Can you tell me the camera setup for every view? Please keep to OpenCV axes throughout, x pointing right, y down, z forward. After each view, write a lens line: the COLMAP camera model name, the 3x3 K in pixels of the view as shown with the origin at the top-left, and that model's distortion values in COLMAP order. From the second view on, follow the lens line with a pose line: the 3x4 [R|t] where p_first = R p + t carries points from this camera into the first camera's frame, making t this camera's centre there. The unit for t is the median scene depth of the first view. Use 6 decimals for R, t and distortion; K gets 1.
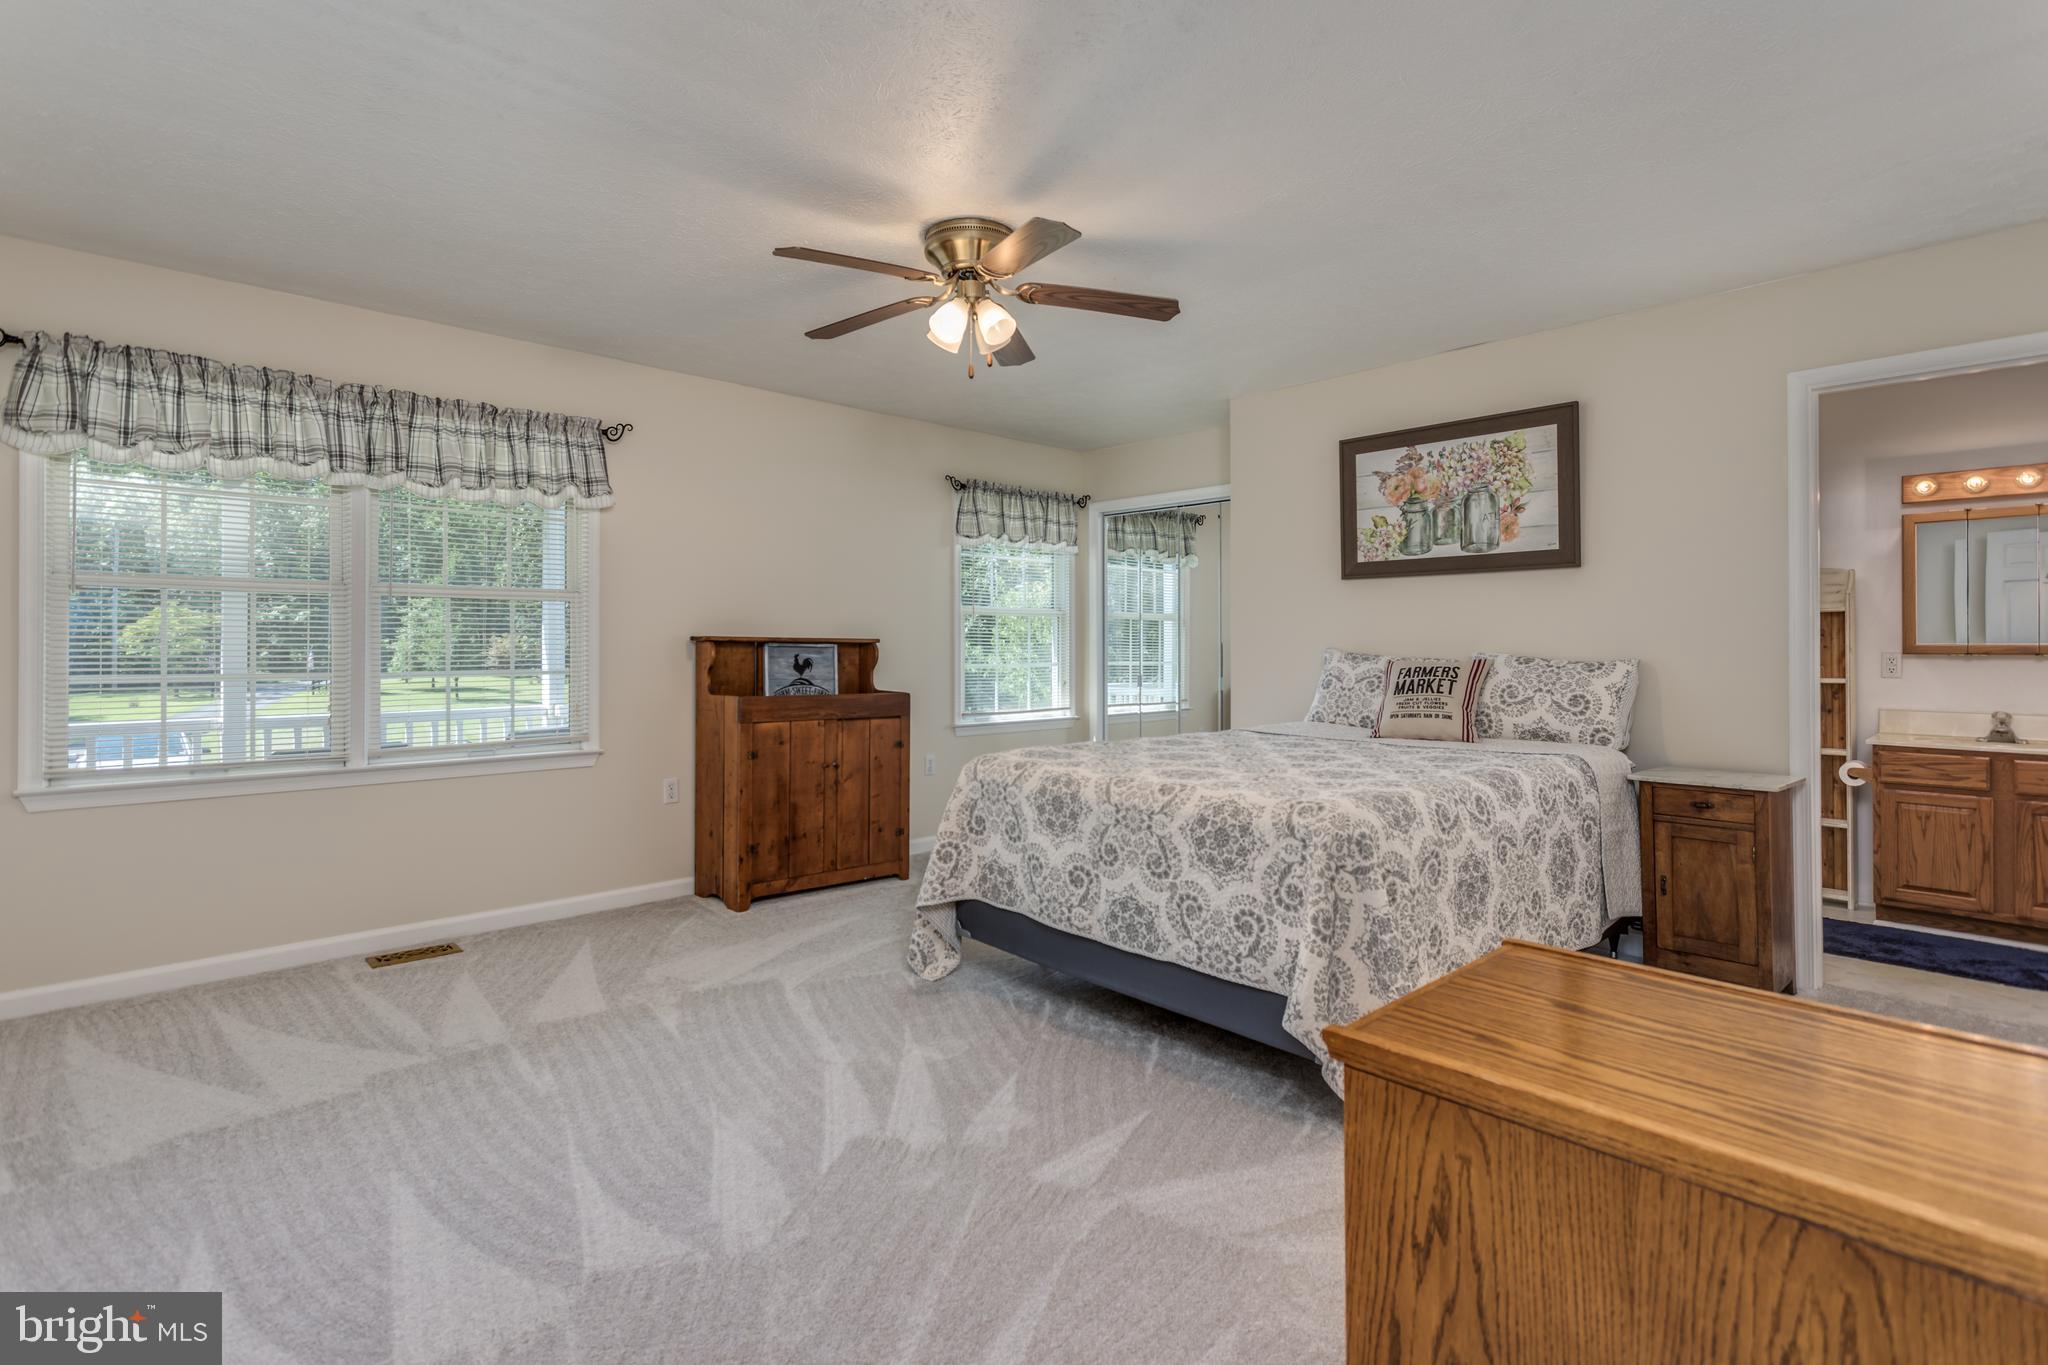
lens RADIAL K [[994.6, 0, 1021.5], [0, 994.6, 637.8], [0, 0, 1]] dist [0.017876, -0.000329]
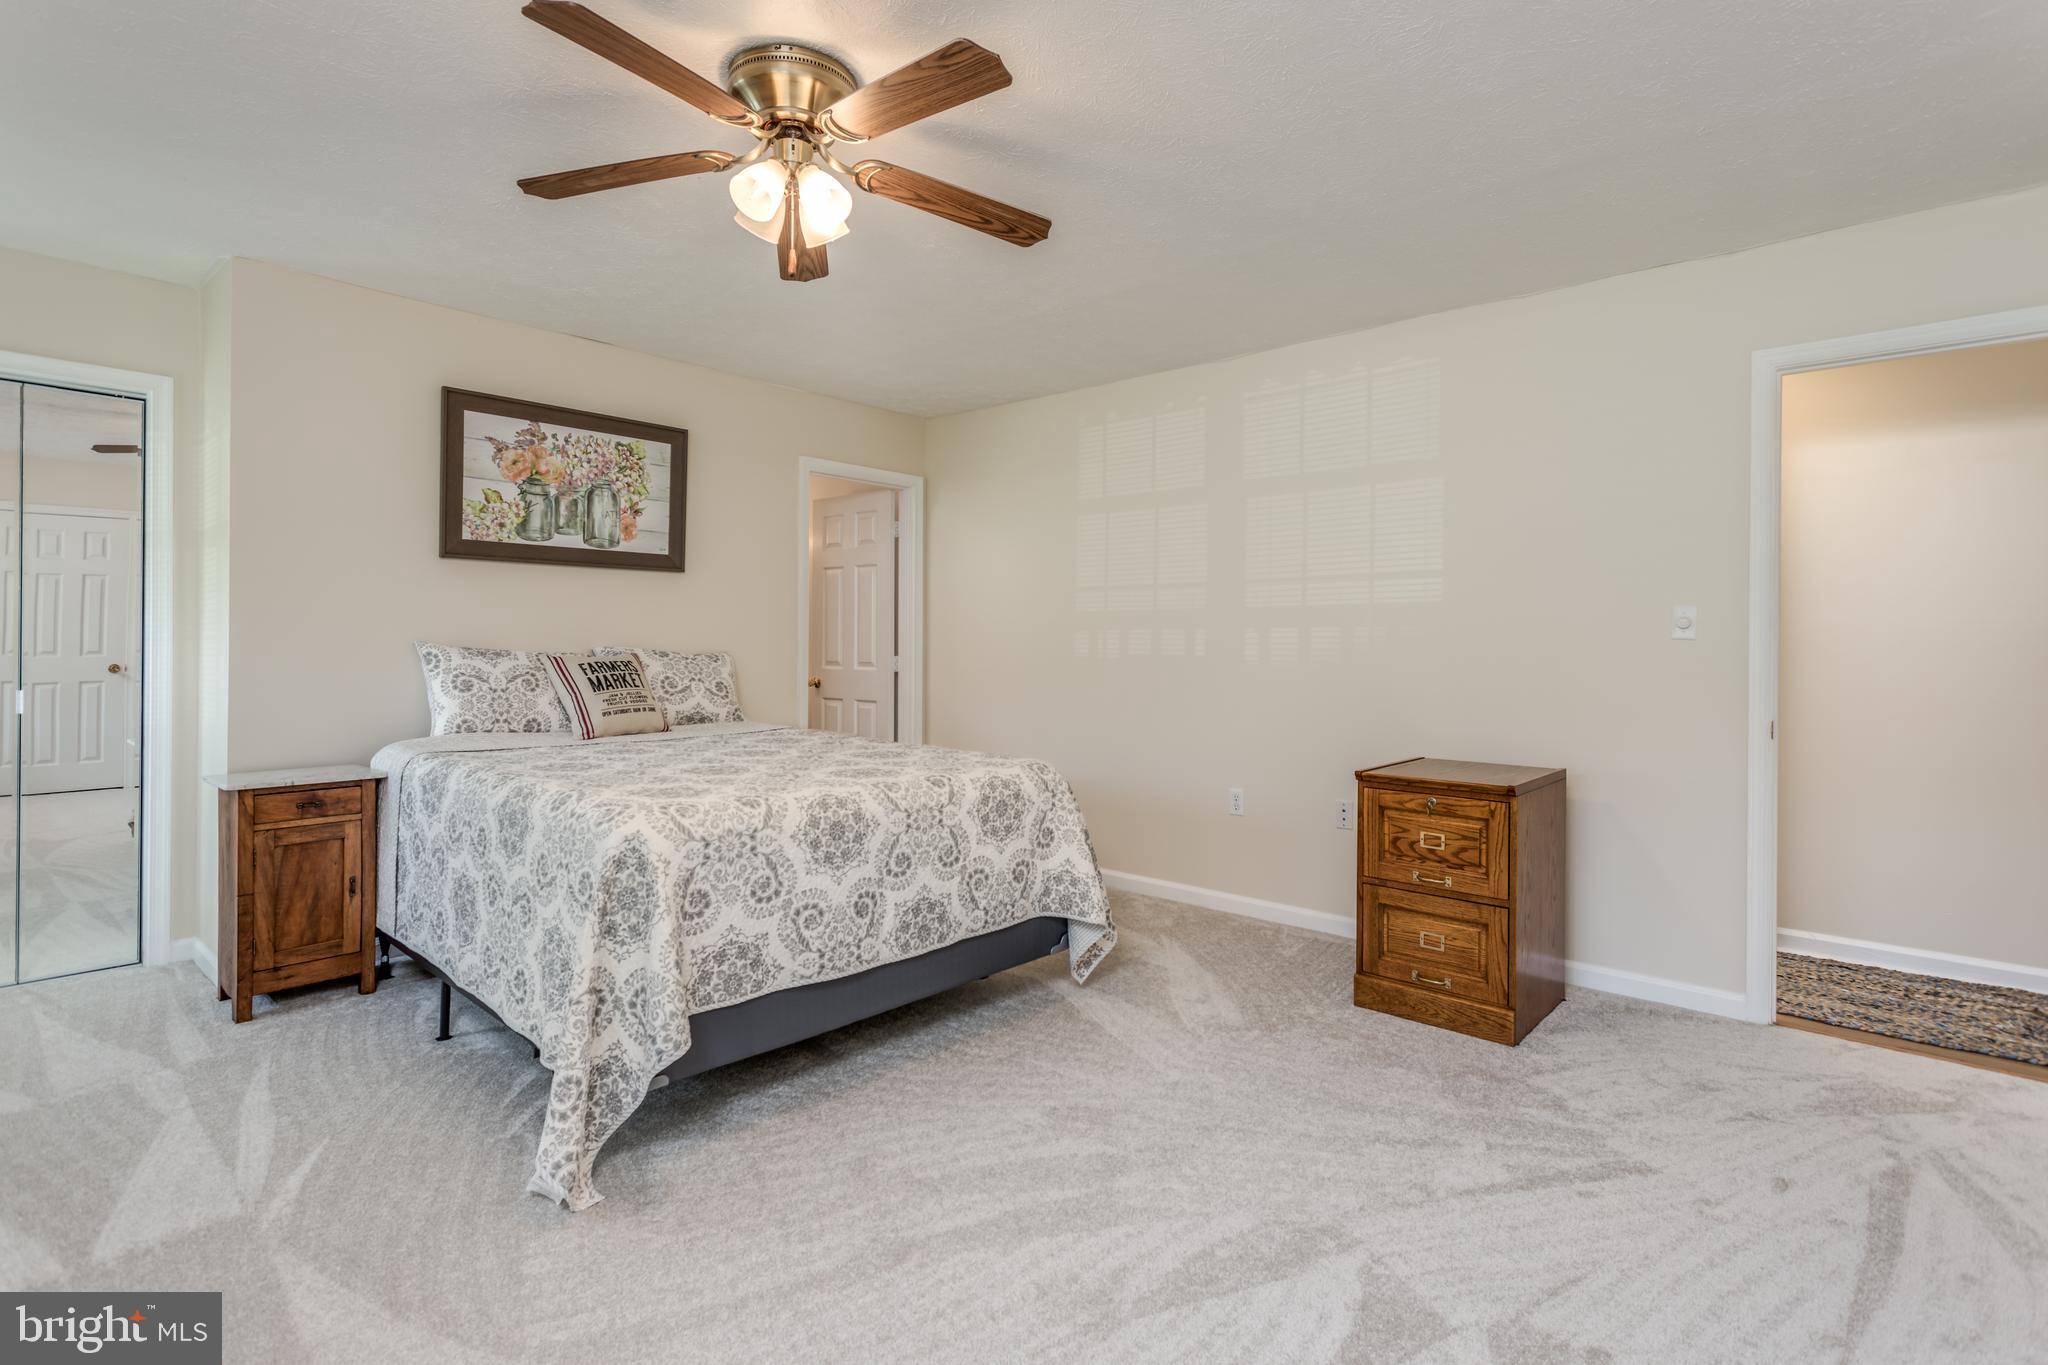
lens RADIAL K [[994.6, 0, 1021.5], [0, 994.6, 637.8], [0, 0, 1]] dist [0.017876, -0.000329]
pose [[-0.083453, 0.002133, 0.996509, -0.660304], [-0.016330, 0.999861, -0.003507, 0.002832], [-0.996378, -0.016565, -0.083406, 0.738666]]
